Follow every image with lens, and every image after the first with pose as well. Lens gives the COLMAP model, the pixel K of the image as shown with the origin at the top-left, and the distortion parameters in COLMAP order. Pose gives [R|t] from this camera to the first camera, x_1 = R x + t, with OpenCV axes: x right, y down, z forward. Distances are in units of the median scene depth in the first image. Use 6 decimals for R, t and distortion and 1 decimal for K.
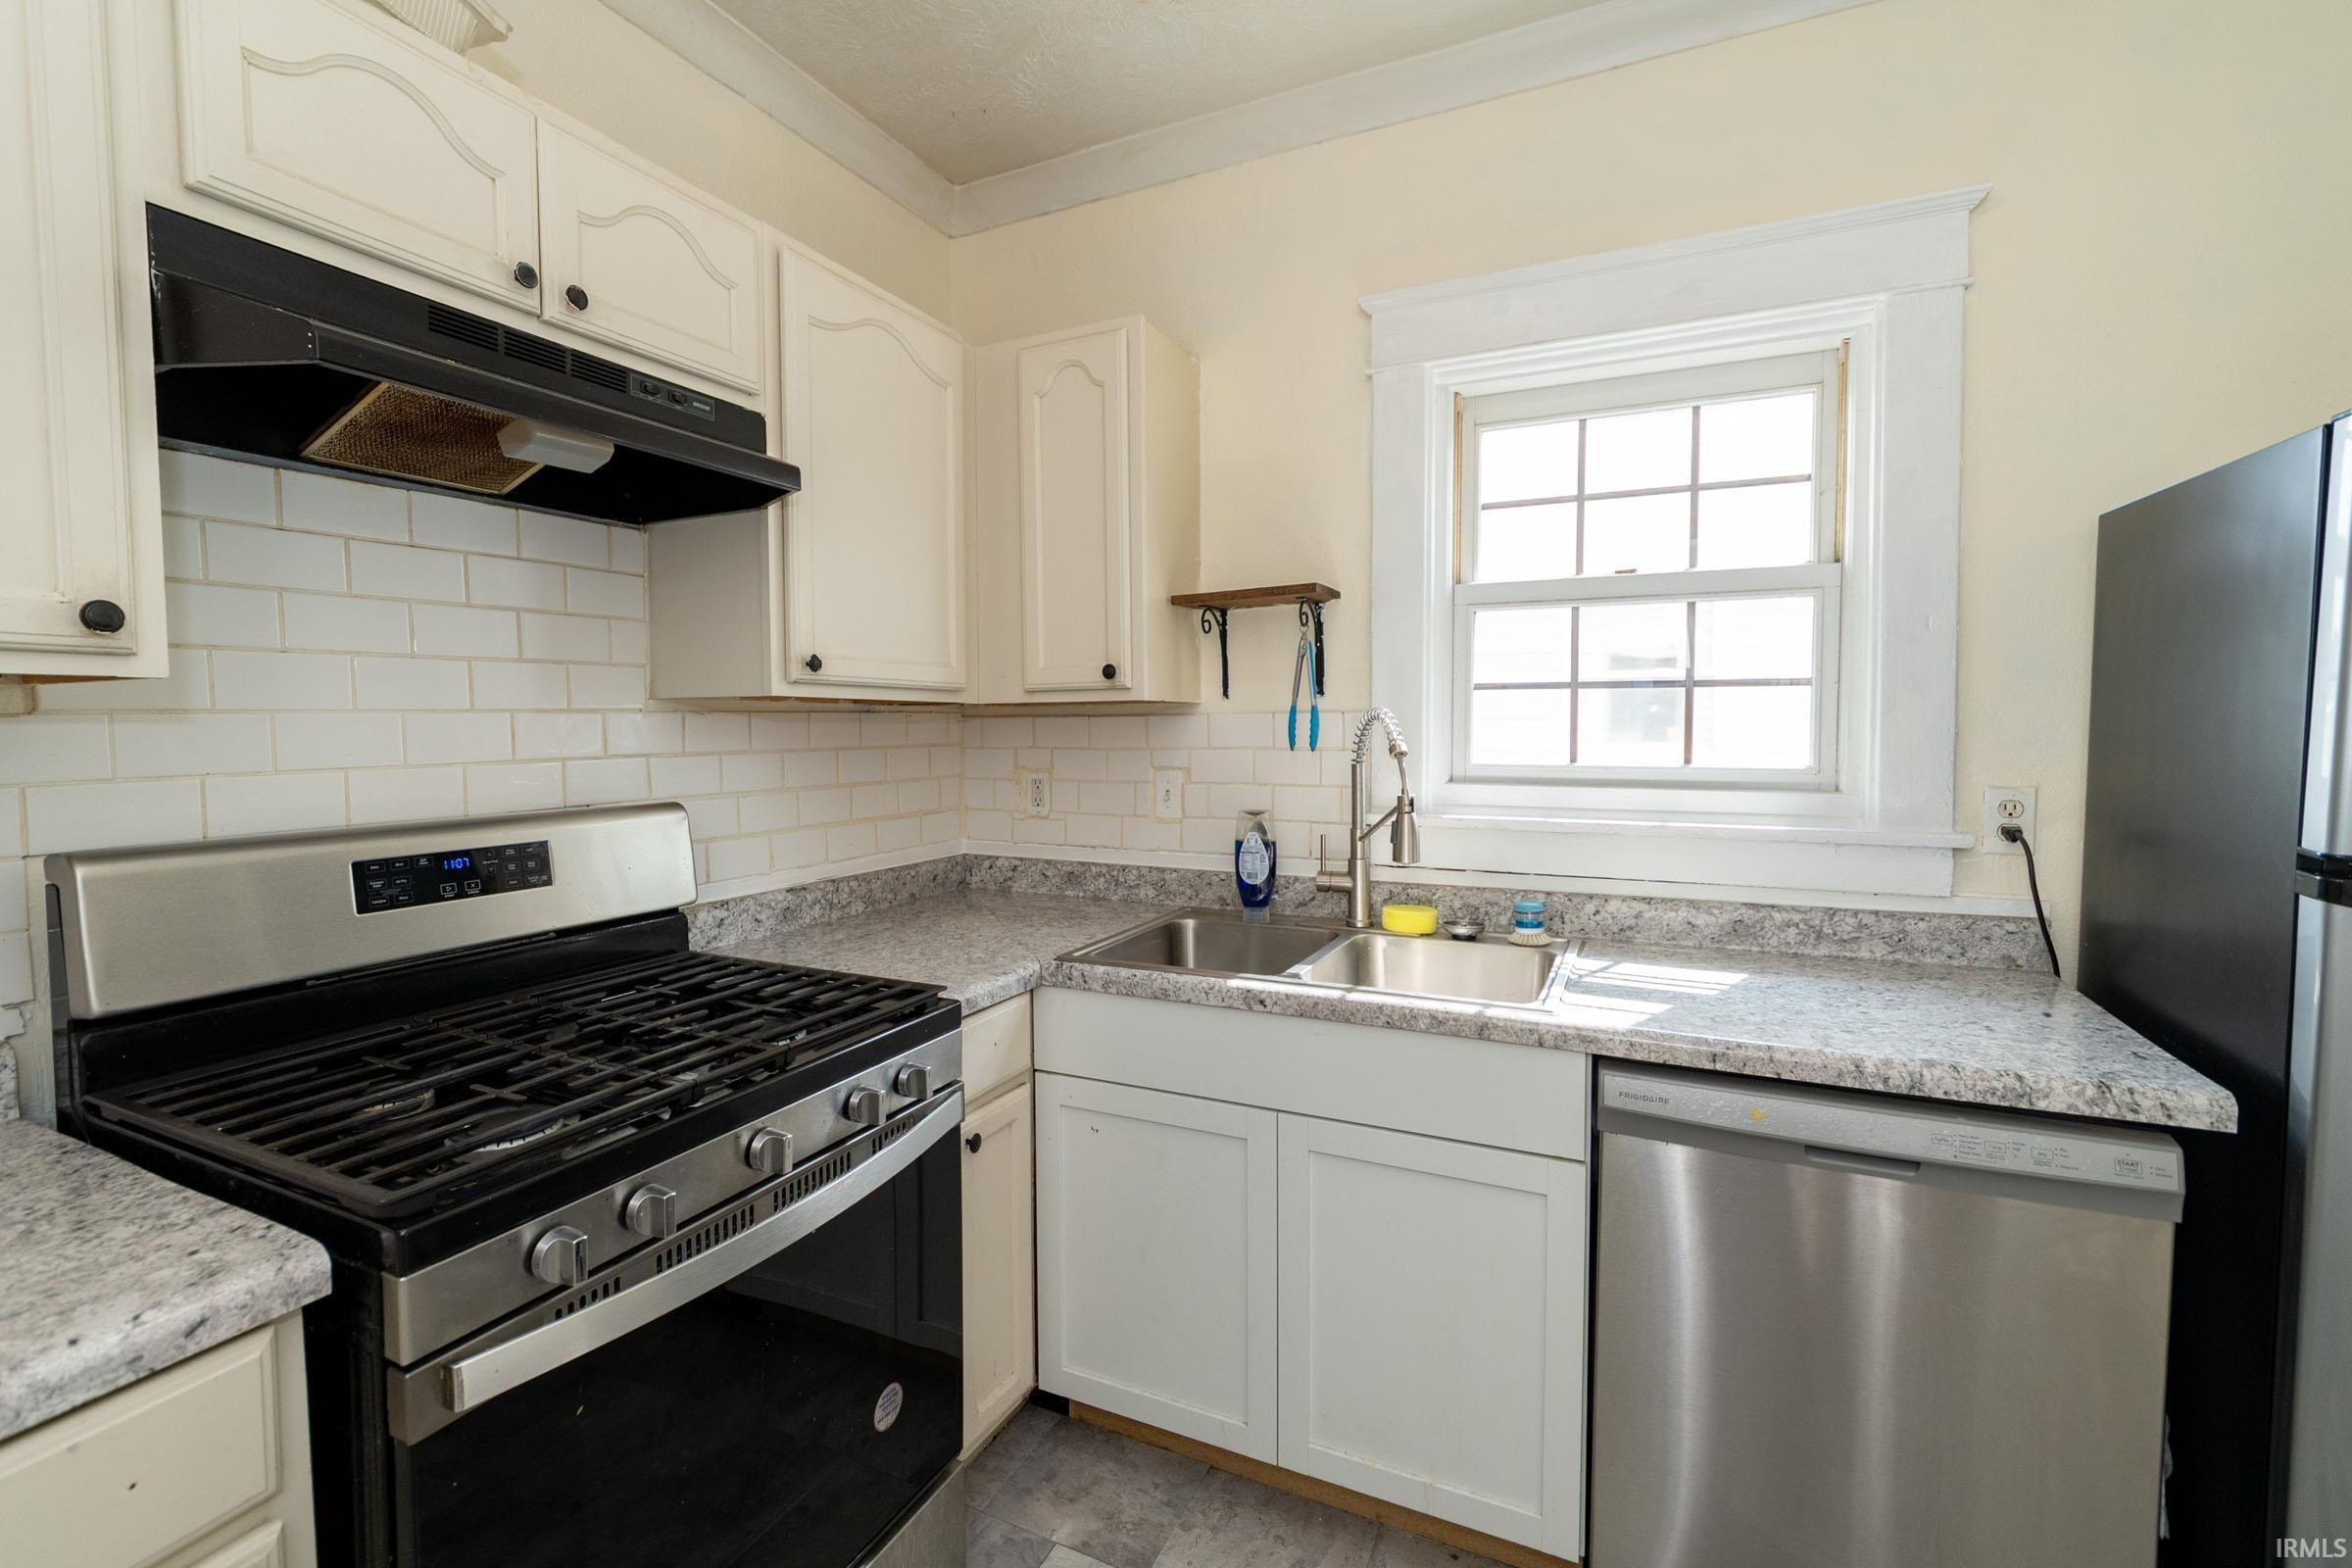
lens RADIAL K [[1033.3, 0, 1155.2], [0, 1033.3, 770.6], [0, 0, 1]] dist [0.001418, -0.000964]
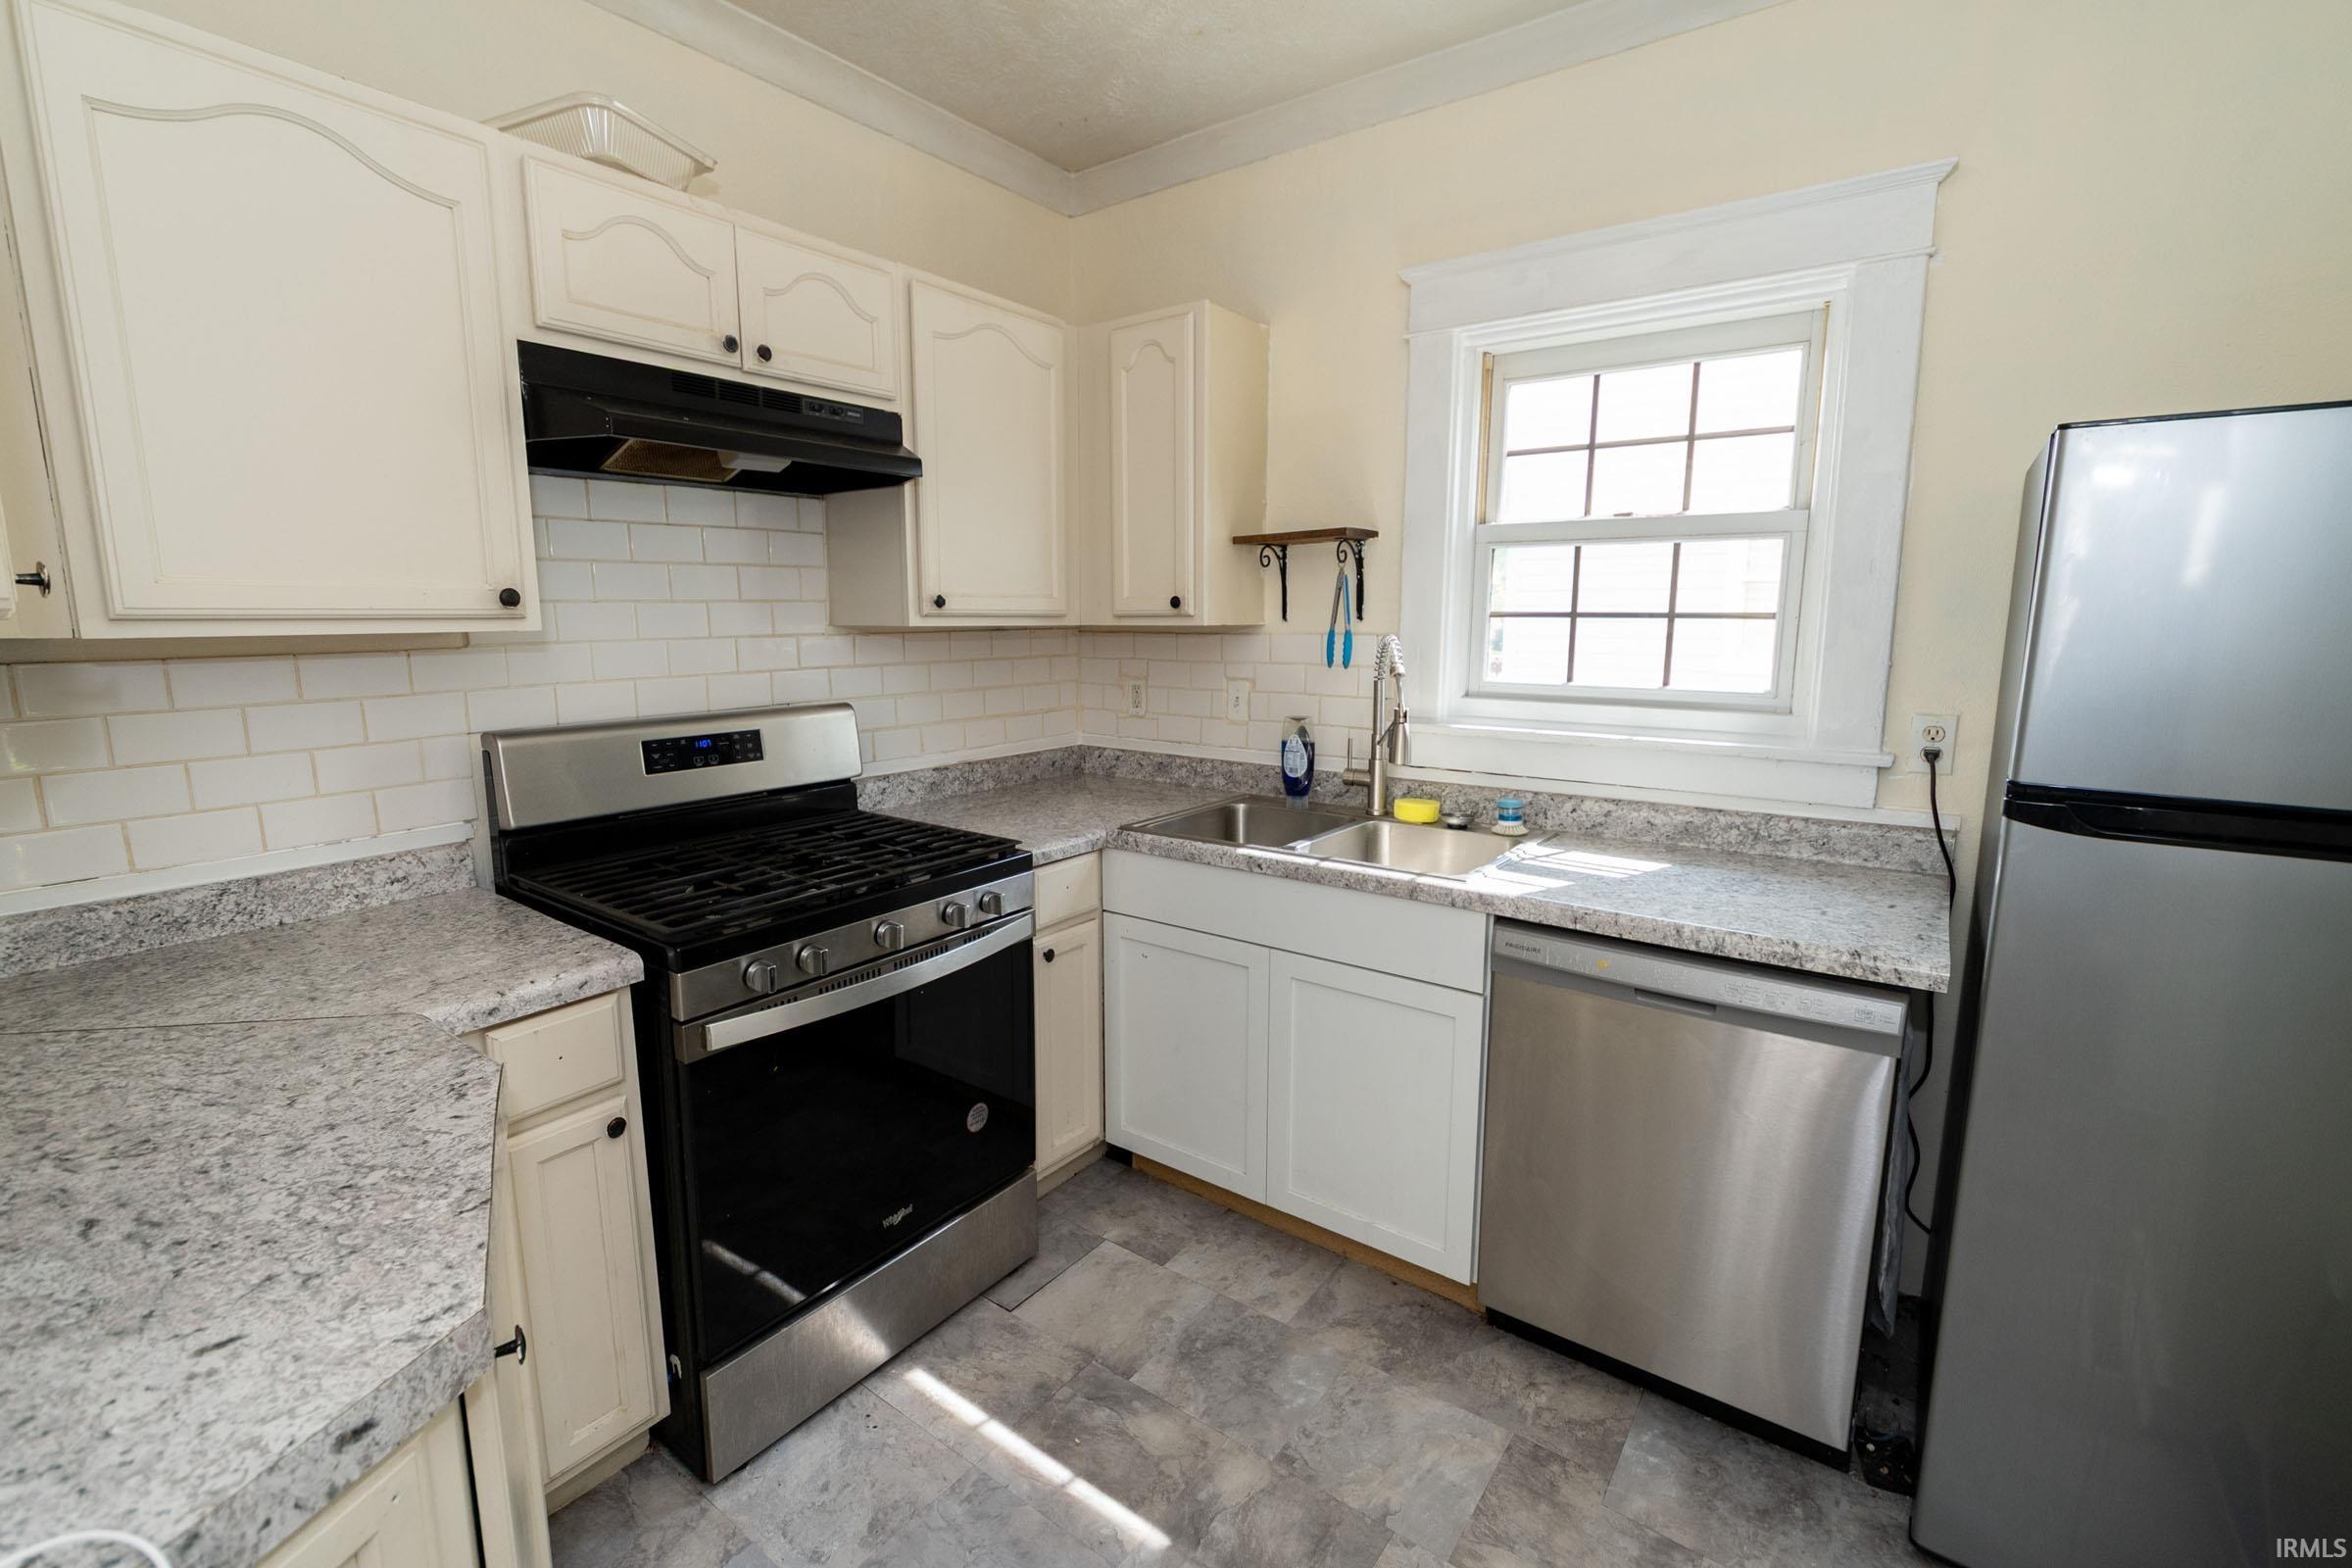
lens RADIAL K [[1033.3, 0, 1151.5], [0, 1033.3, 772.7], [0, 0, 1]] dist [0.001418, -0.000964]
pose [[0.980939, 0.034115, -0.191295, 0.193258], [-0.013161, 0.993871, 0.109760, -0.031866], [0.193867, -0.105150, 0.975376, -0.262760]]
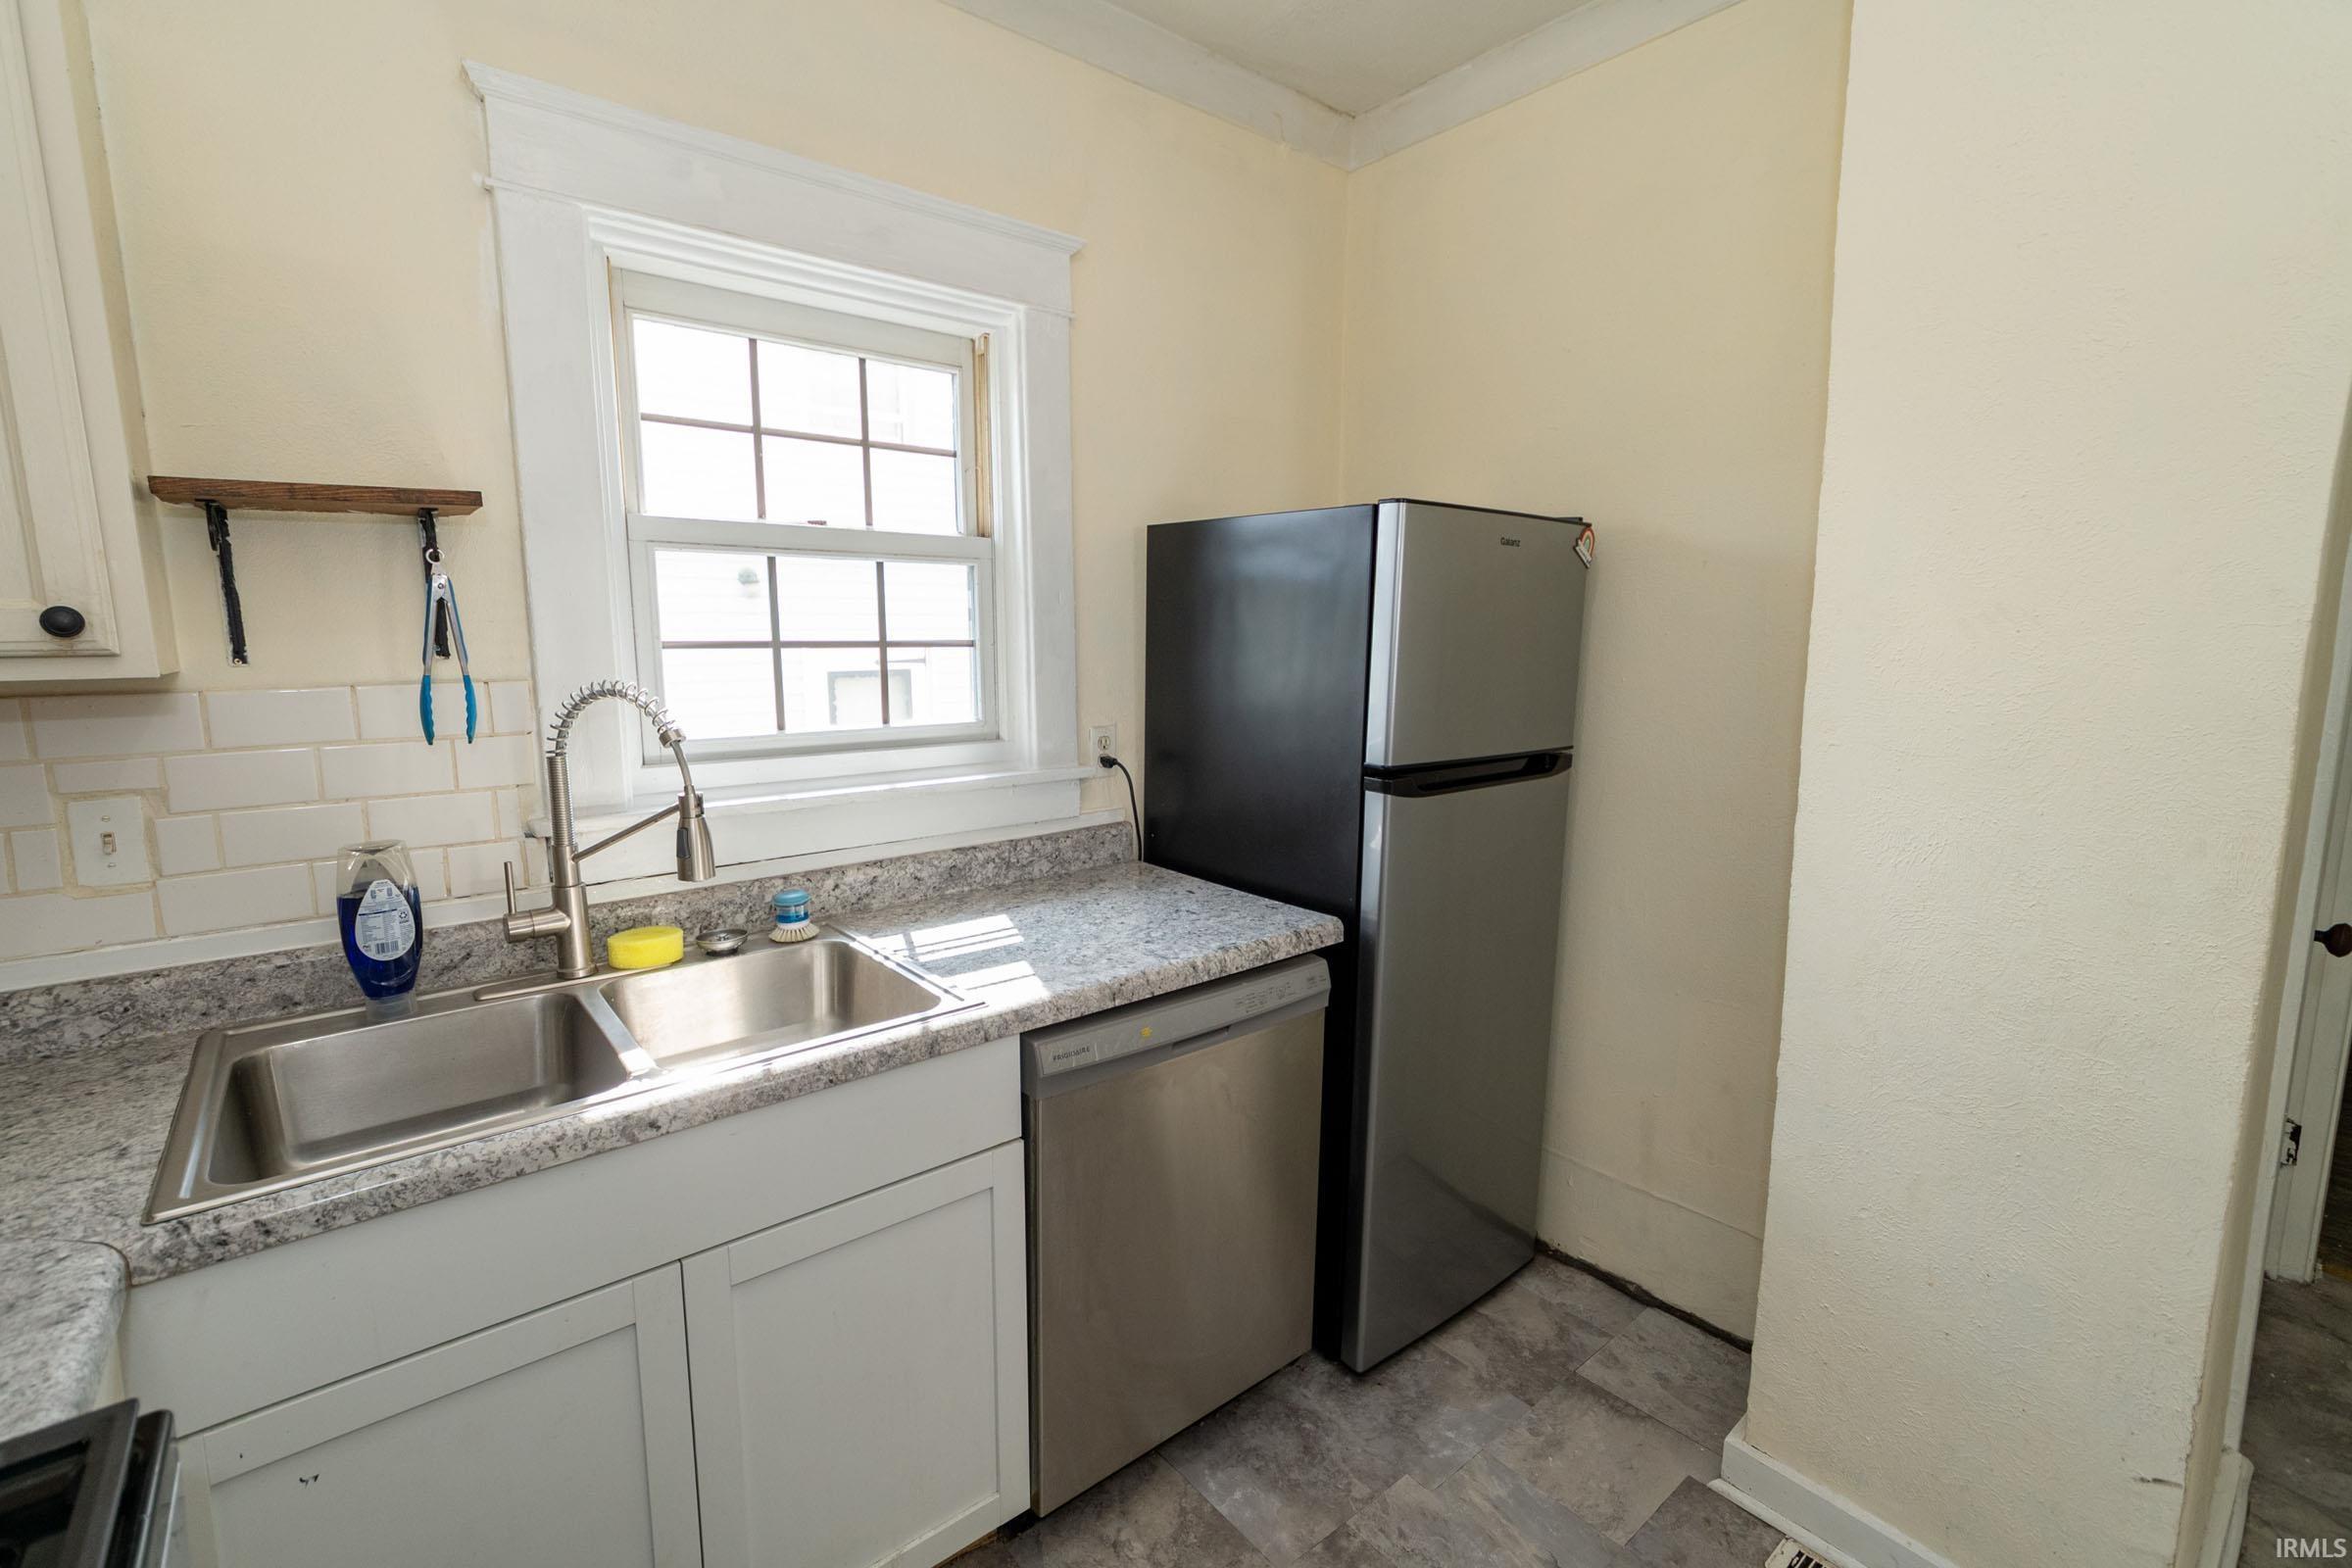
lens RADIAL K [[1033.3, 0, 1154.7], [0, 1033.3, 771.7], [0, 0, 1]] dist [0.001418, -0.000964]
pose [[0.423182, -0.117754, 0.898360, -0.312485], [0.043443, 0.993015, 0.109697, -0.064235], [-0.905003, -0.007394, 0.425341, 0.361064]]
